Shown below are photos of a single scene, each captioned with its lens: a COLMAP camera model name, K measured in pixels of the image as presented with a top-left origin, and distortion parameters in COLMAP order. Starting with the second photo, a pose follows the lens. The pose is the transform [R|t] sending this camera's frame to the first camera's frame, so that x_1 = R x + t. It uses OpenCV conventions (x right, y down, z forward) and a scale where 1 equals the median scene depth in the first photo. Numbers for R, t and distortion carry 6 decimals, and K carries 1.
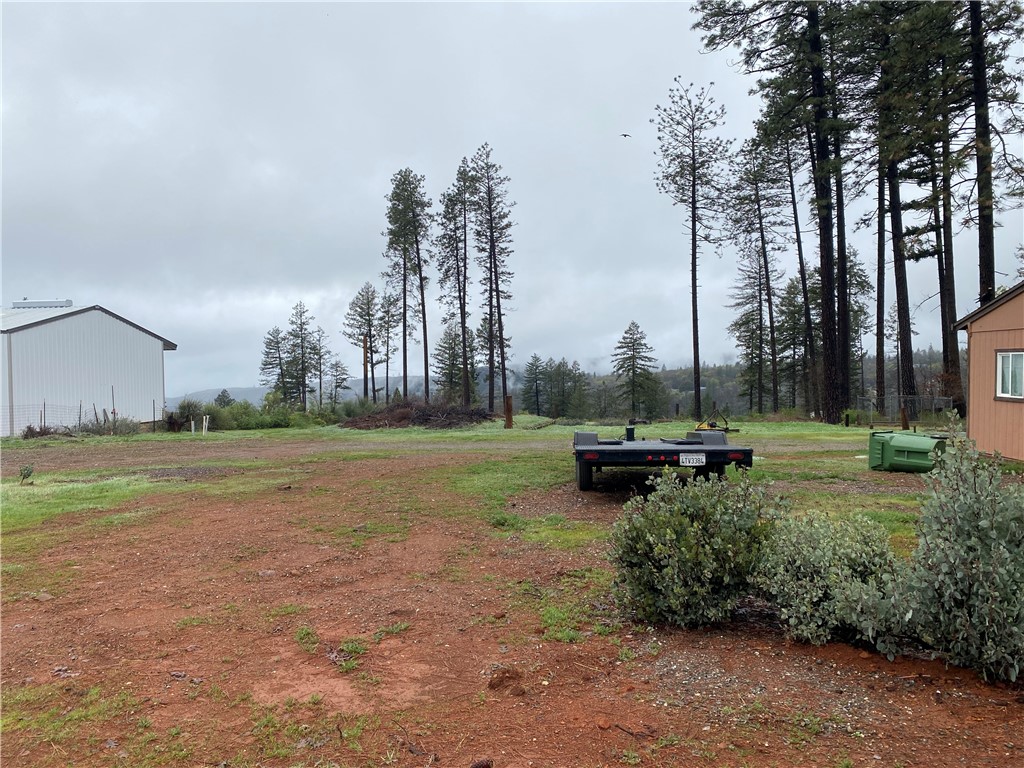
lens RADIAL K [[785.7, 0, 512.2], [0, 785.7, 386.0], [0, 0, 1]] dist [0.135524, -0.000773]
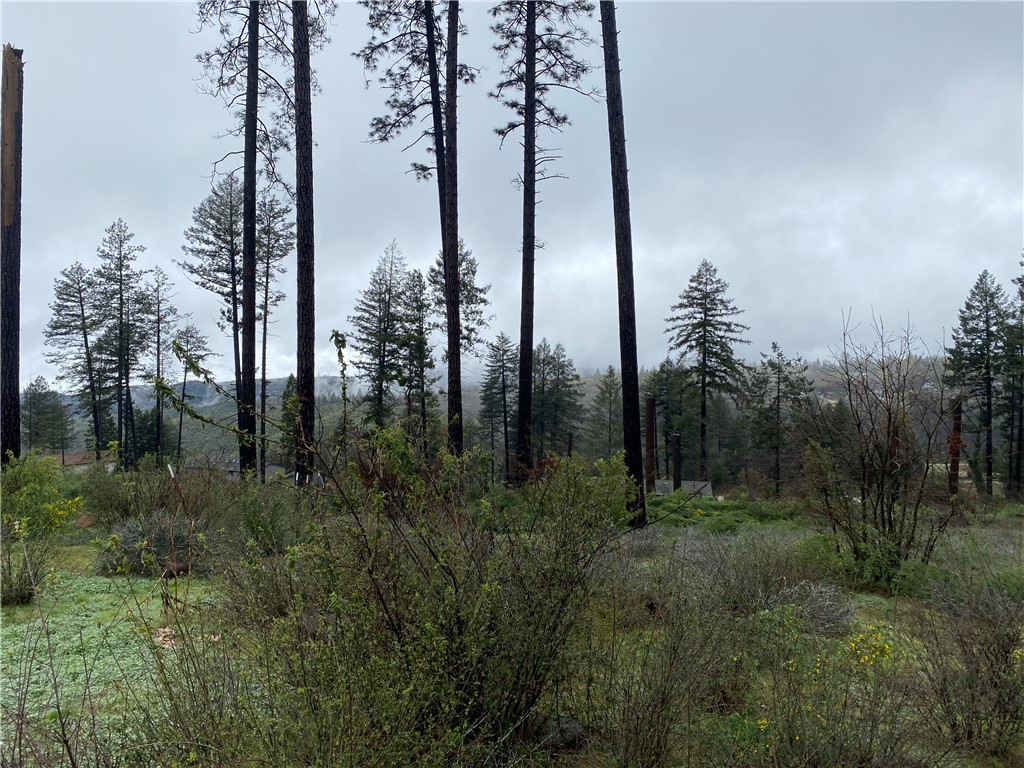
lens RADIAL K [[776.0, 0, 516.3], [0, 776.0, 395.1], [0, 0, 1]] dist [0.044208, -0.048514]
pose [[0.994464, 0.016400, 0.103794, -0.041056], [-0.016943, 0.999847, 0.004349, 0.015614], [-0.103707, -0.006084, 0.994589, 0.447489]]
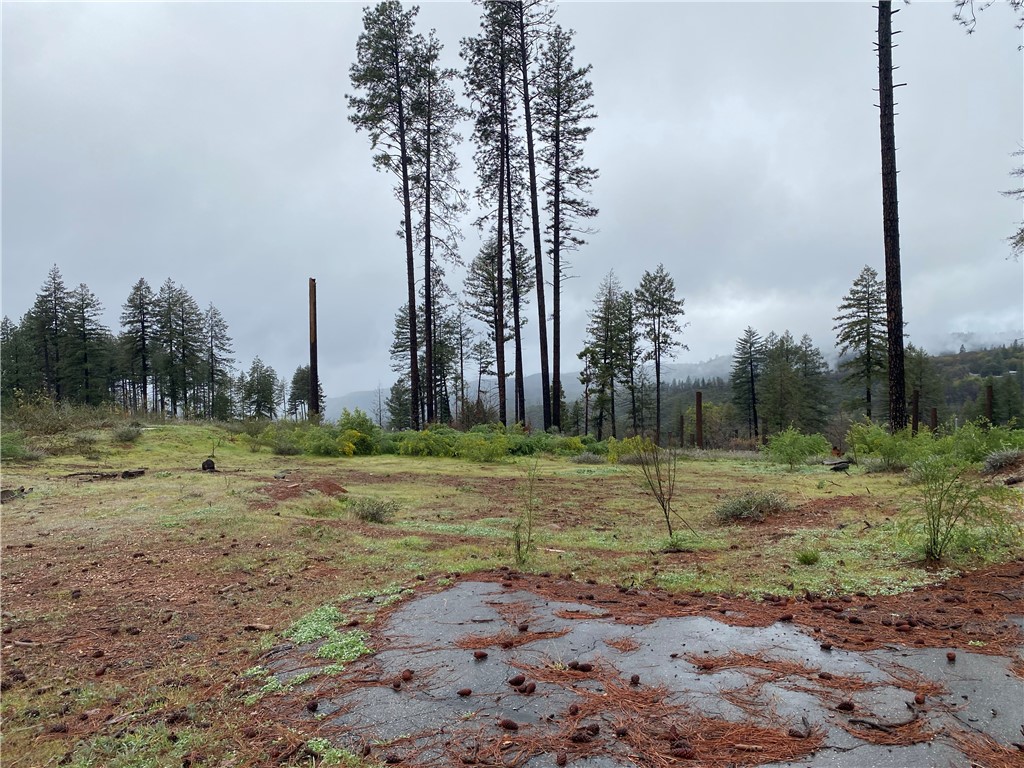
lens RADIAL K [[772.7, 0, 529.0], [0, 772.7, 386.7], [0, 0, 1]] dist [0.131165, -0.214440]
pose [[0.945819, -0.004845, -0.324659, 0.098818], [0.009882, 0.999855, 0.013869, 0.006579], [0.324544, -0.016326, 0.945730, 0.289245]]
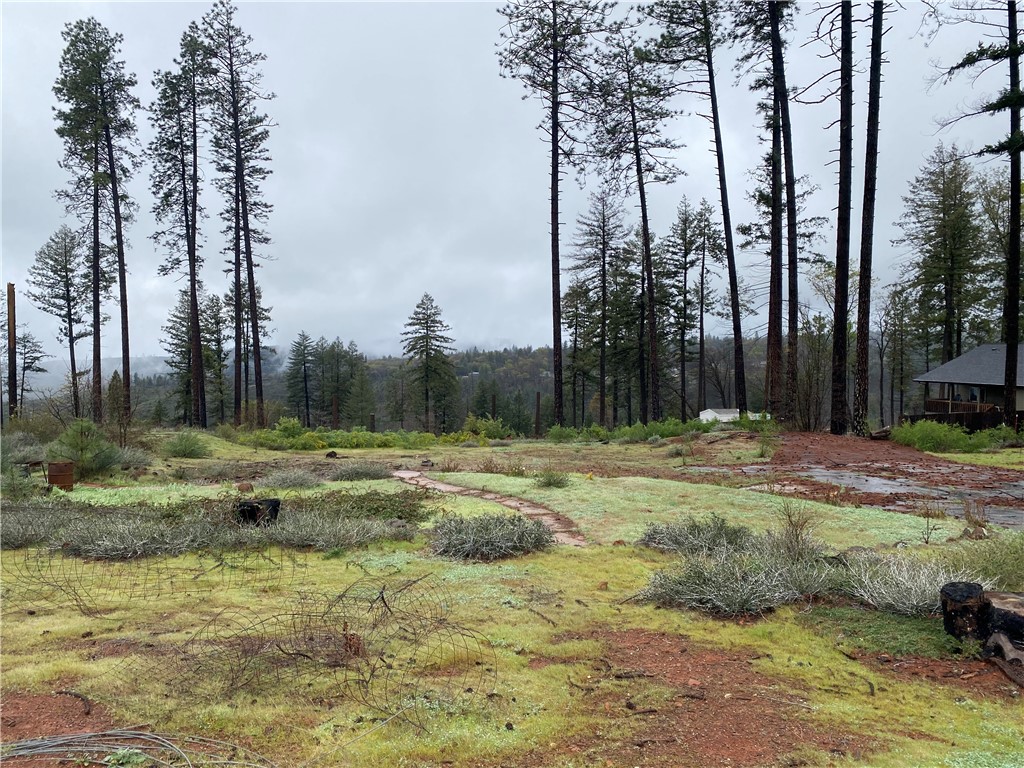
lens RADIAL K [[786.2, 0, 510.8], [0, 786.2, 384.5], [0, 0, 1]] dist [0.063210, -0.096343]
pose [[0.958836, 0.004635, 0.283924, 0.003766], [-0.009609, 0.999824, 0.016128, -0.000213], [-0.283799, -0.018193, 0.958711, 0.181643]]
